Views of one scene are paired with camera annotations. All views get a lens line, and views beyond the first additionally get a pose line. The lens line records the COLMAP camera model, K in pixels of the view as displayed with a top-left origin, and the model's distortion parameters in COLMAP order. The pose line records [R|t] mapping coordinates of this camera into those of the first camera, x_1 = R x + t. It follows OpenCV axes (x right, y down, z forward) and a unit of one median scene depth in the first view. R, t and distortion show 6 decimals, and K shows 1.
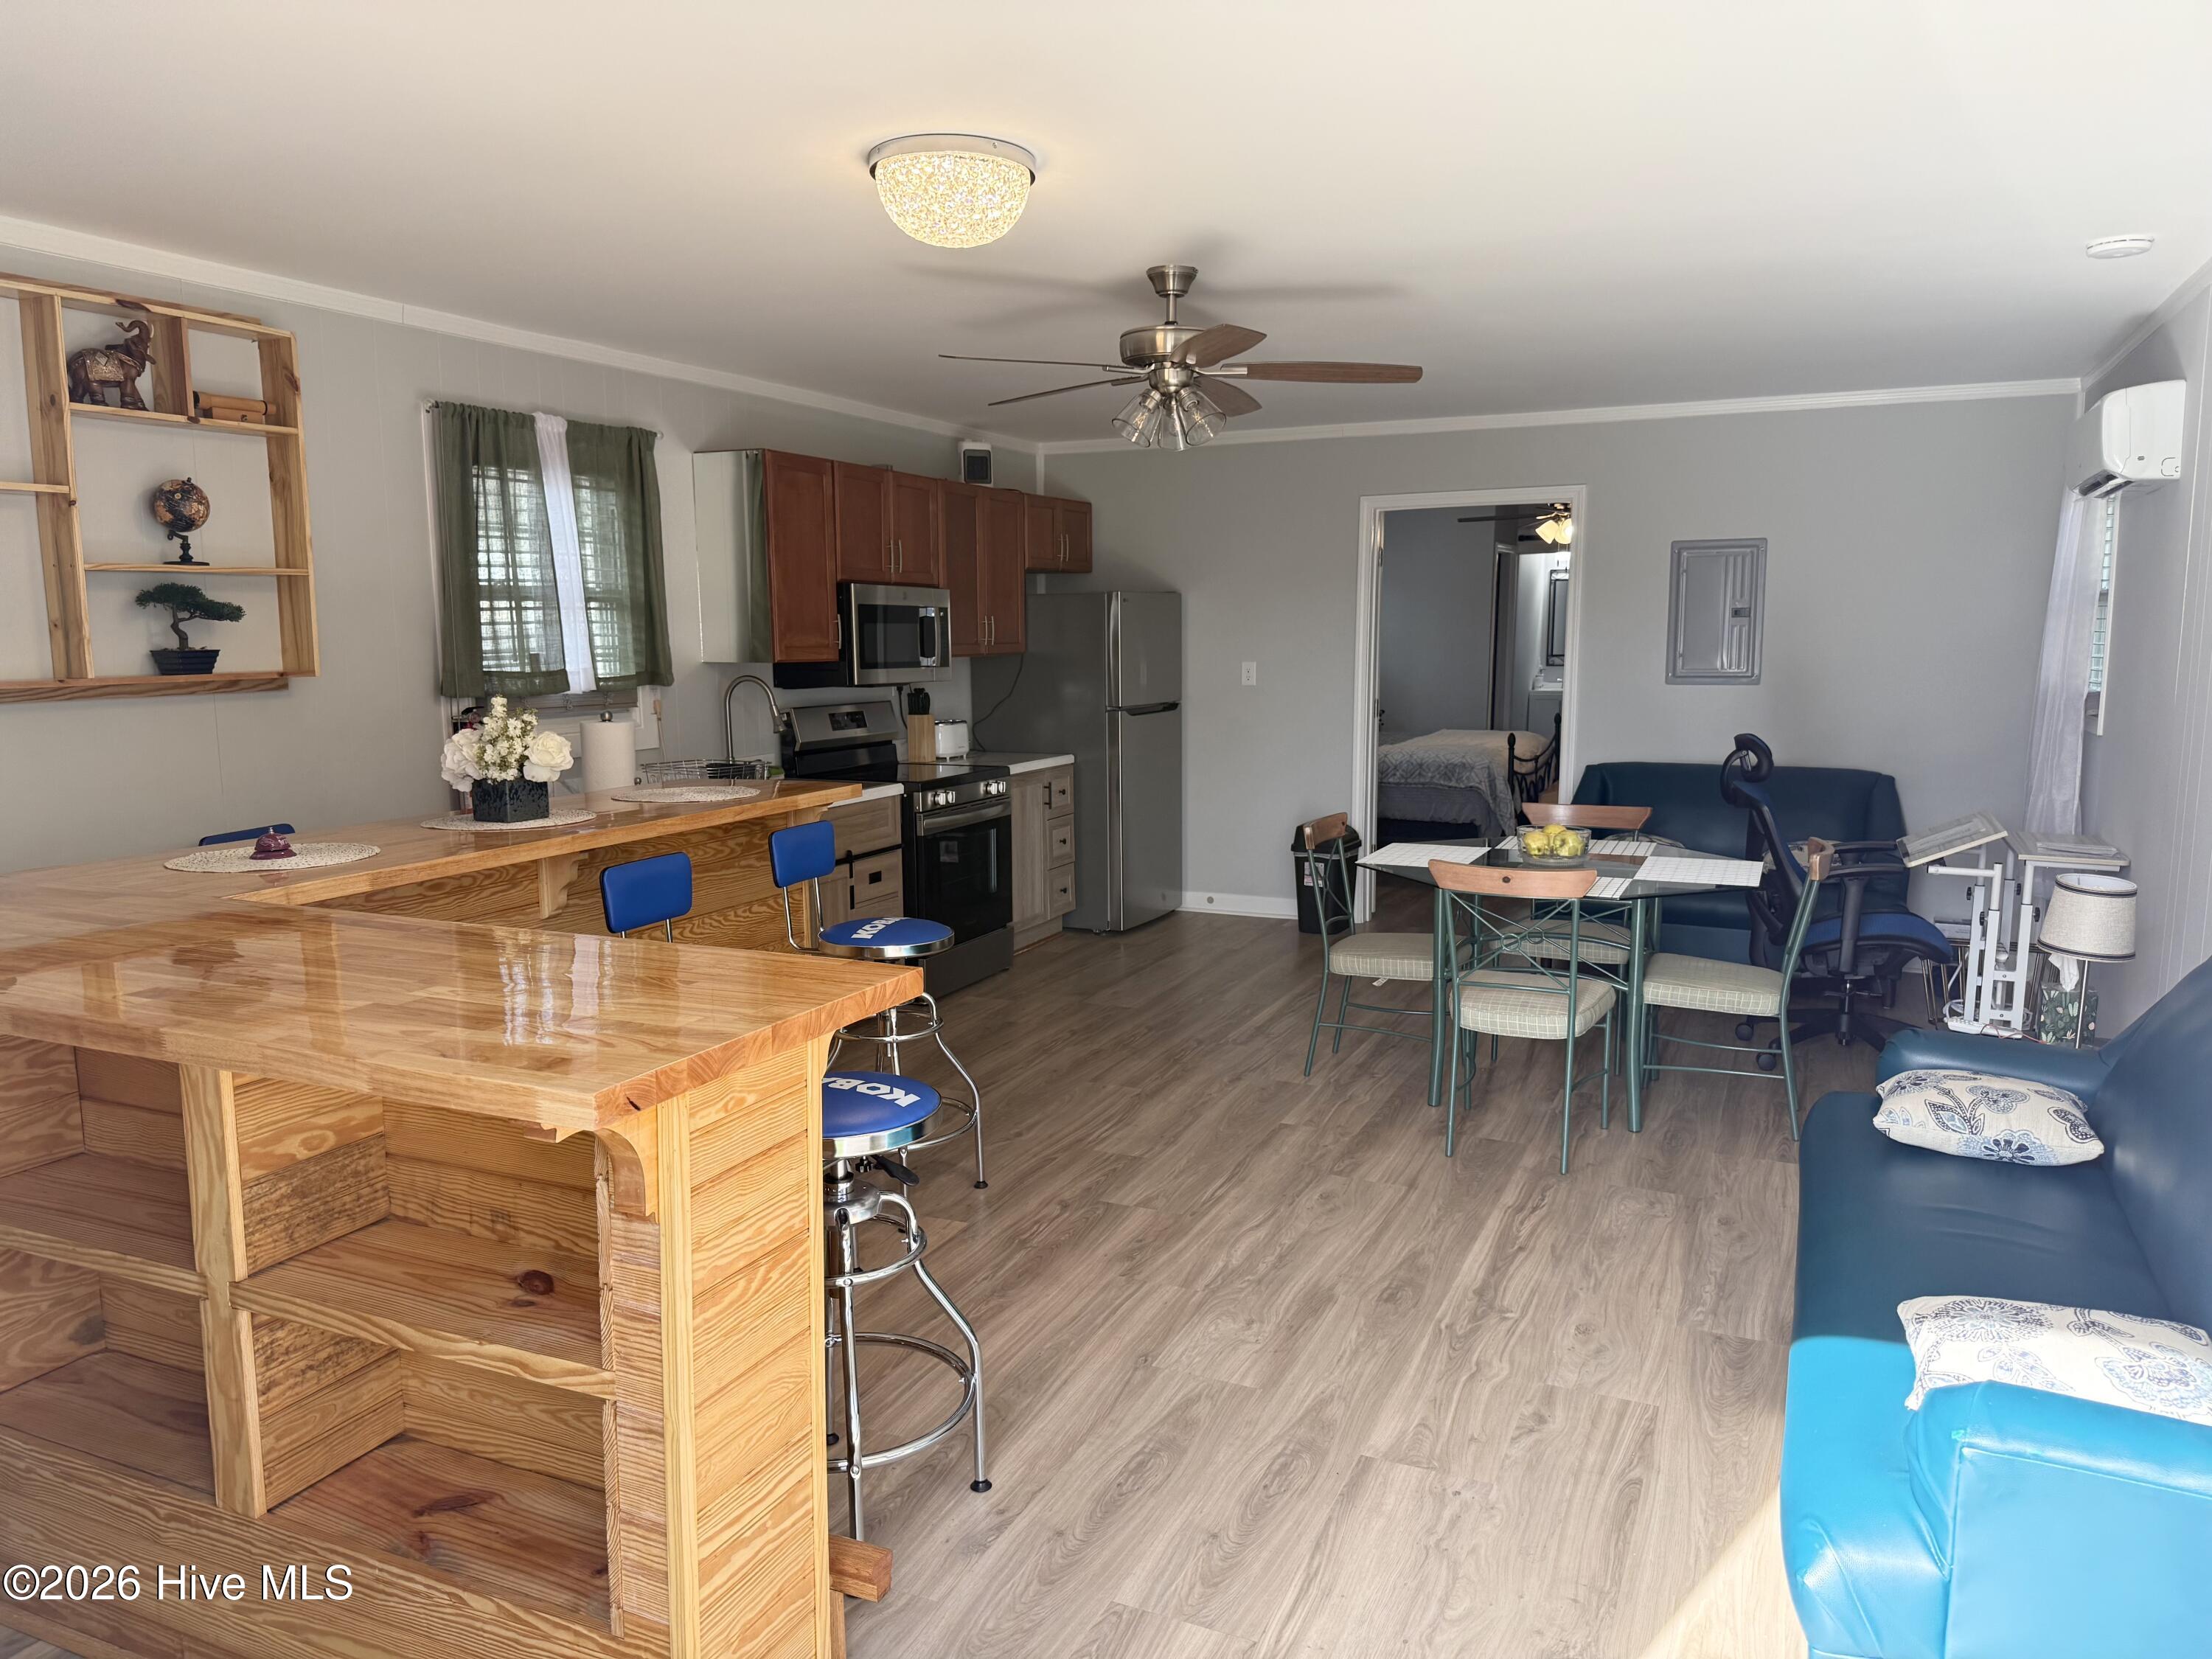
lens RADIAL K [[1546.9, 0, 1105.4], [0, 1546.9, 835.6], [0, 0, 1]] dist [0.123368, -0.166865]
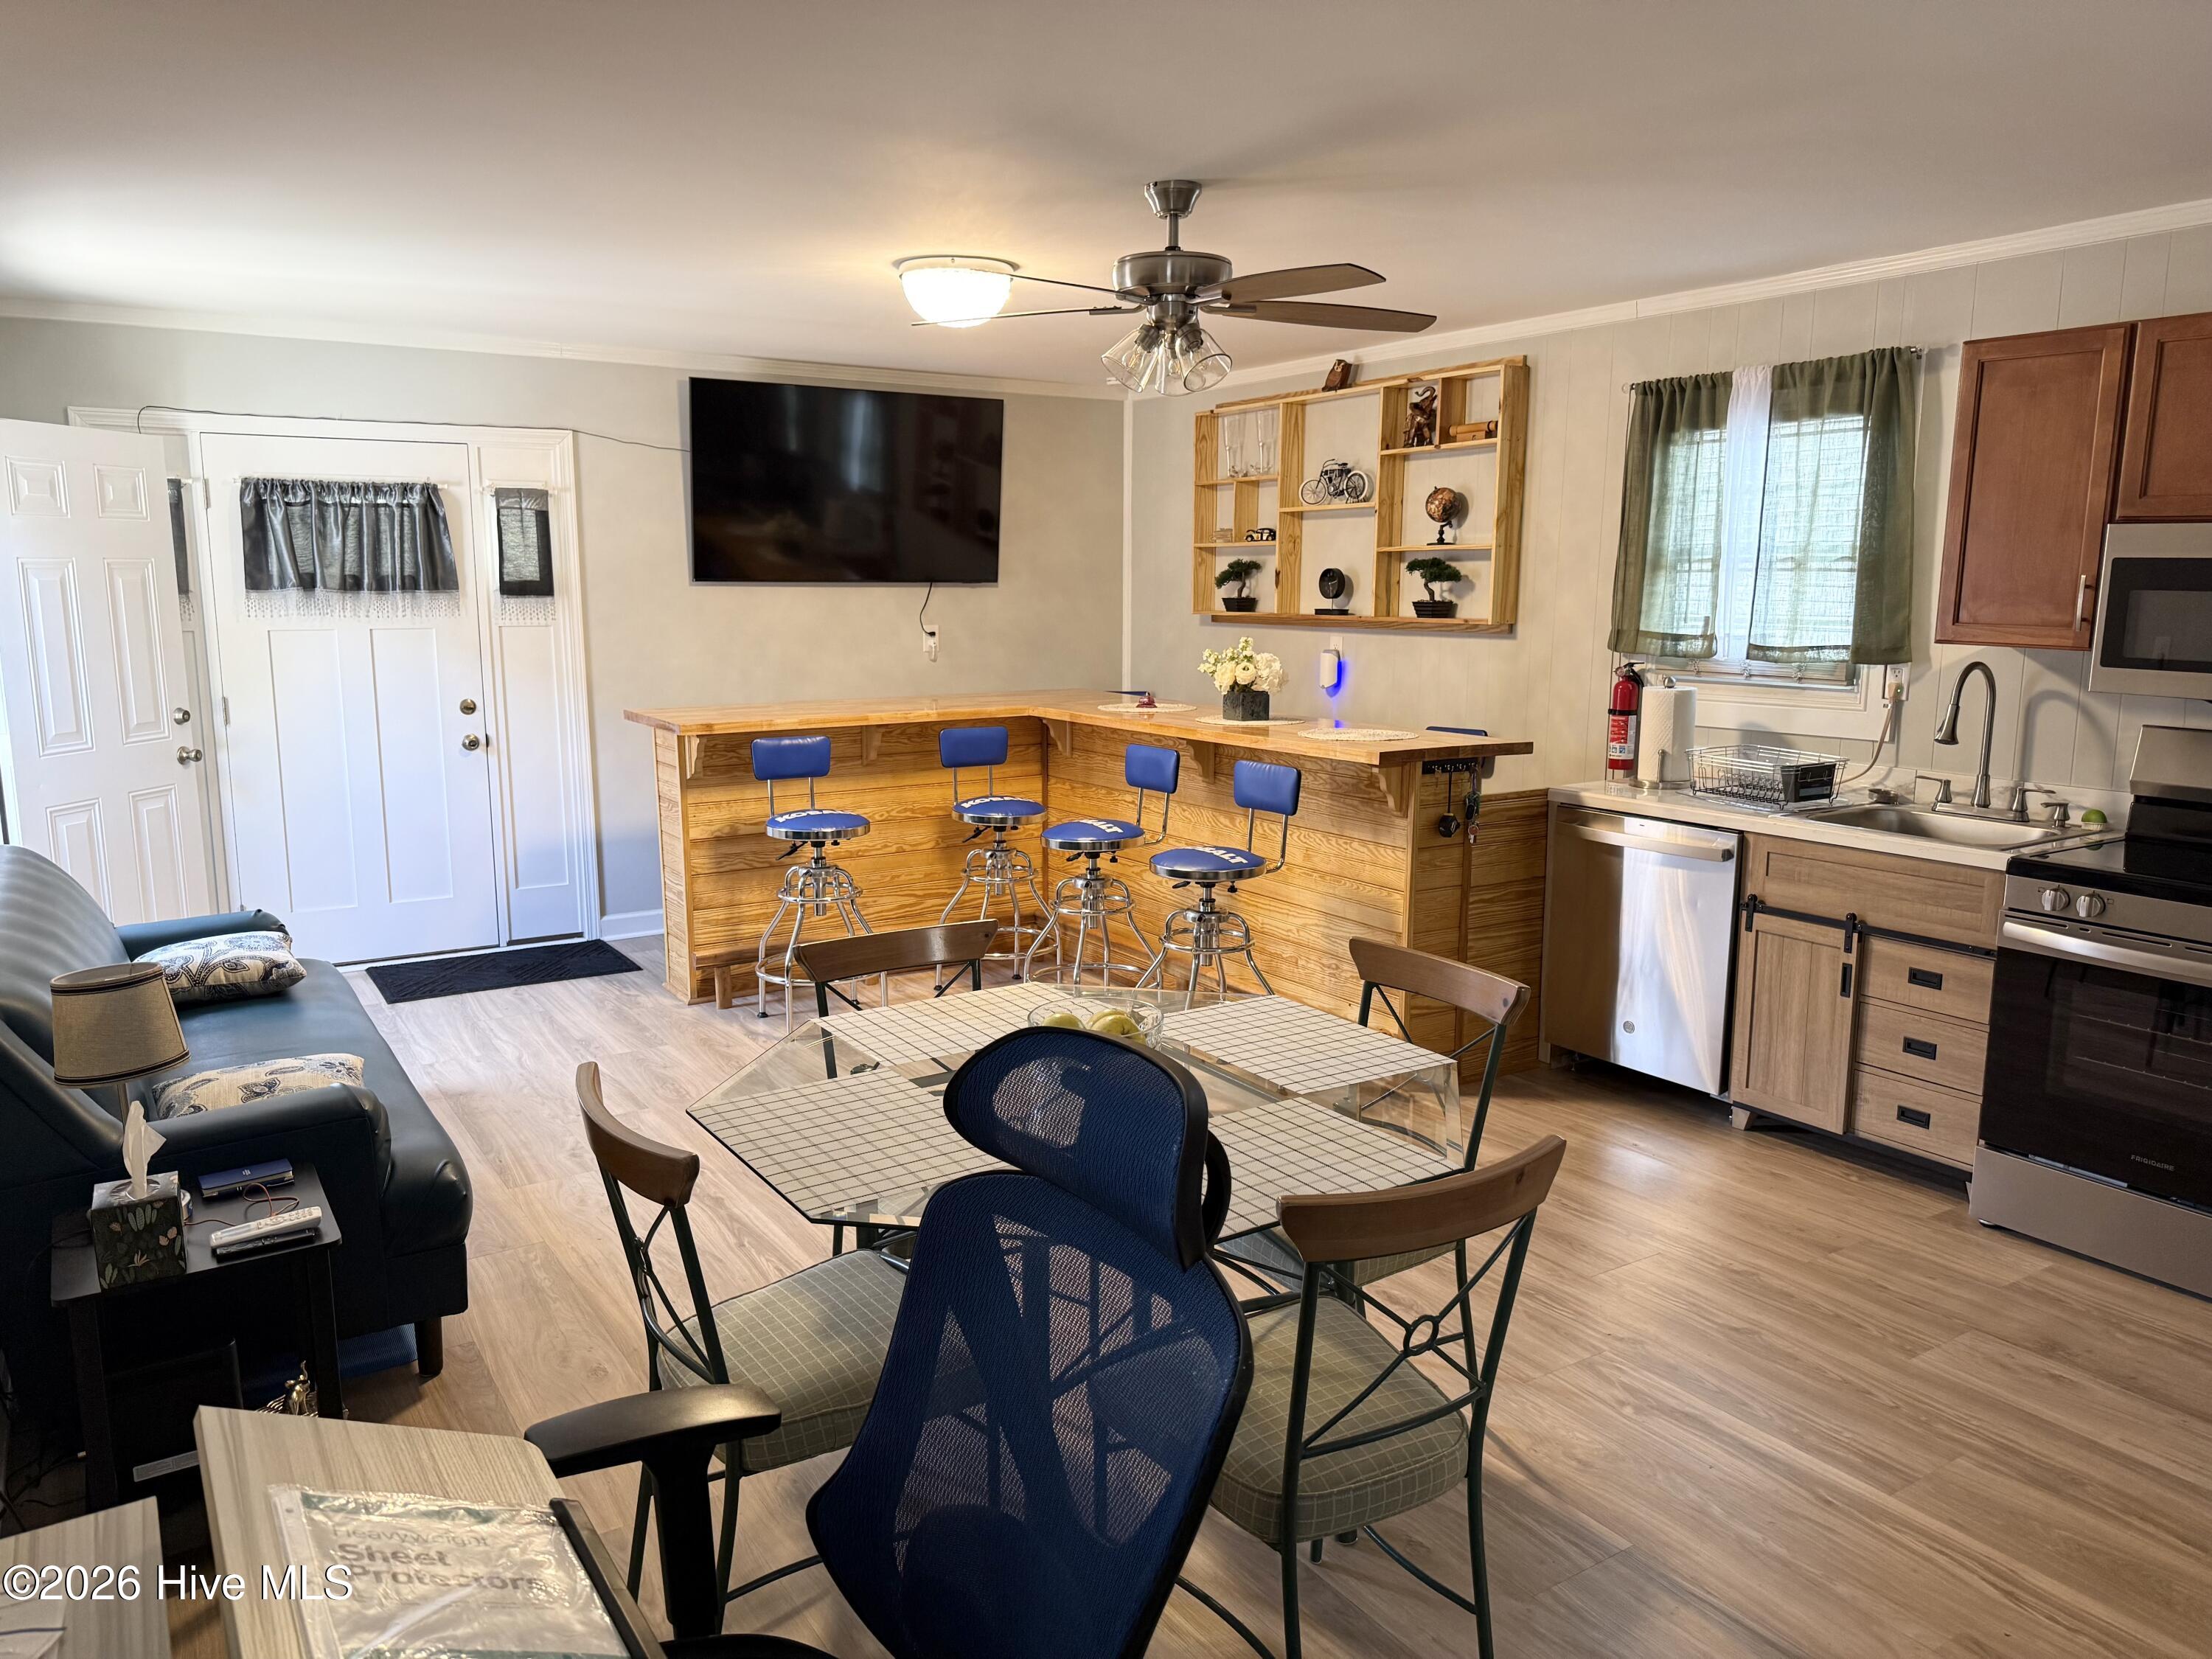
lens RADIAL K [[1546.9, 0, 1105.4], [0, 1546.9, 835.6], [0, 0, 1]] dist [0.123368, -0.166865]
pose [[-0.533982, 0.145295, -0.832918, 0.844349], [-0.115317, 0.963403, 0.241987, -0.222072], [0.837595, 0.225266, -0.497685, 1.500124]]
